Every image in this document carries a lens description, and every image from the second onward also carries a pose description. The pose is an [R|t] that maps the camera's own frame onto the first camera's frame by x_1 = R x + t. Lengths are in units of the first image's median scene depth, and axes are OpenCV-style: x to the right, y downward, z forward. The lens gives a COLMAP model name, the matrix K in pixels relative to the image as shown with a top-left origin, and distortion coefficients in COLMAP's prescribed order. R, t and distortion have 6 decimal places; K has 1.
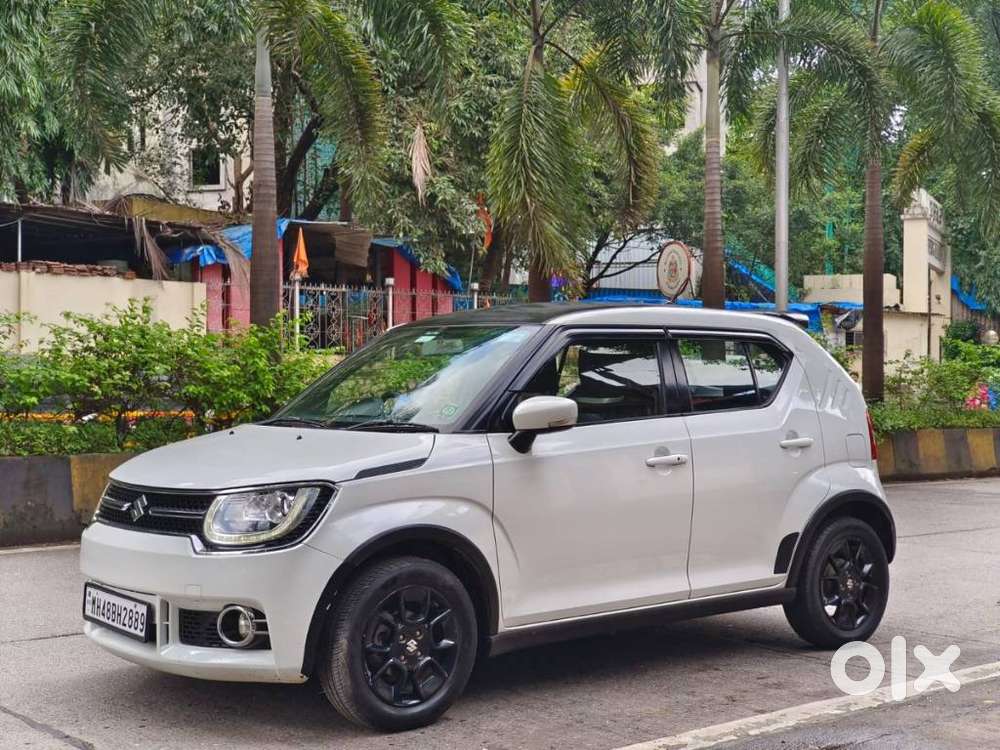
lens RADIAL K [[1465.8, 0, 499.6], [0, 1465.8, 378.3], [0, 0, 1]] dist [0.104141, 0.000000]
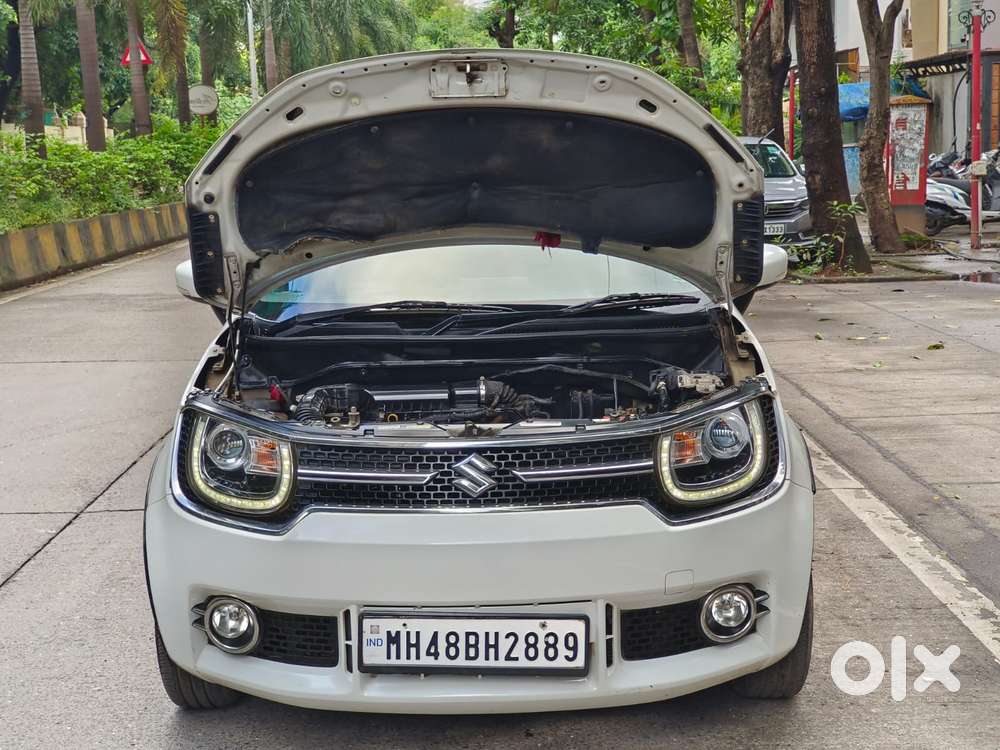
lens RADIAL K [[1465.8, 0, 501.8], [0, 1465.8, 385.0], [0, 0, 1]] dist [0.104141, 0.000000]
pose [[0.646627, -0.147453, 0.748419, -0.709538], [0.029793, 0.985272, 0.168377, -0.053319], [-0.762224, -0.086580, 0.641497, 0.616333]]
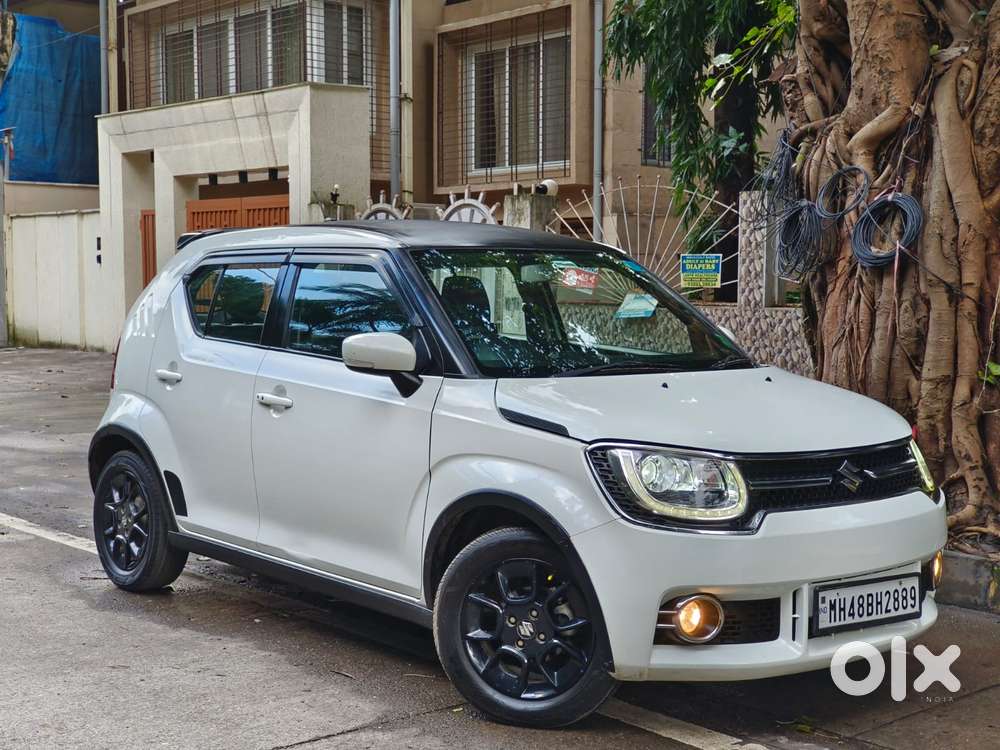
lens RADIAL K [[1465.8, 0, 458.6], [0, 1465.8, 380.8], [0, 0, 1]] dist [0.104141, 0.000000]
pose [[-0.009381, -0.077797, 0.996925, -1.080657], [-0.007442, 0.996947, 0.077728, -0.026540], [-0.999928, -0.006690, -0.009932, 1.257840]]
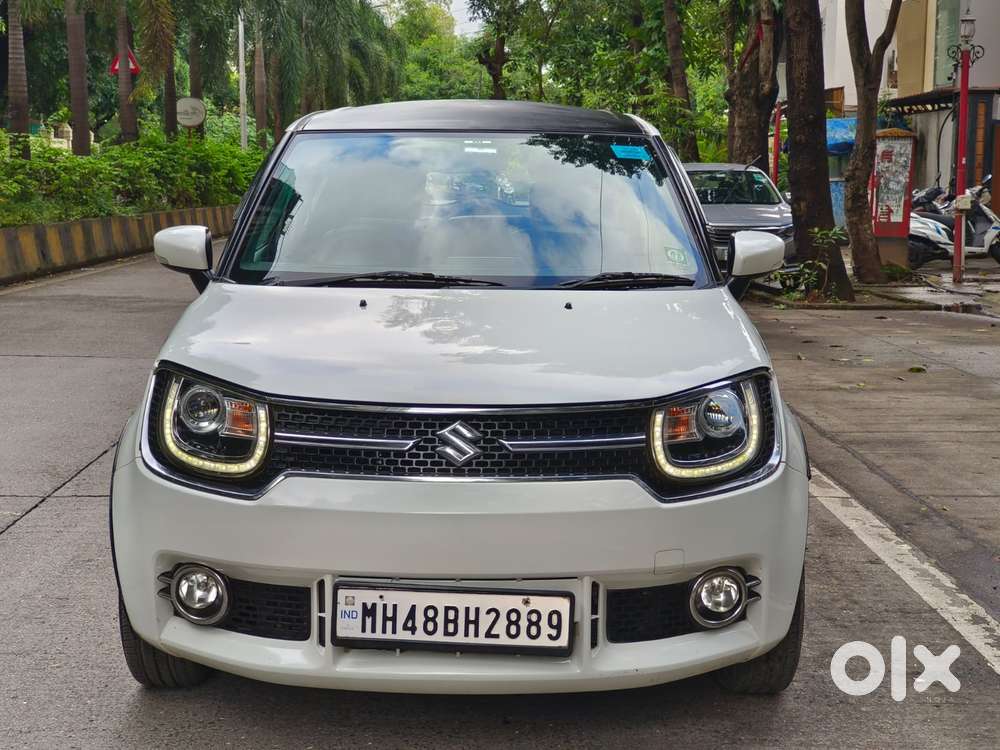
lens RADIAL K [[1465.8, 0, 503.0], [0, 1465.8, 378.7], [0, 0, 1]] dist [0.104141, 0.000000]
pose [[0.639168, -0.110550, 0.761080, -0.696029], [-0.004505, 0.989059, 0.147449, -0.024525], [-0.769054, -0.097673, 0.631677, 0.633870]]
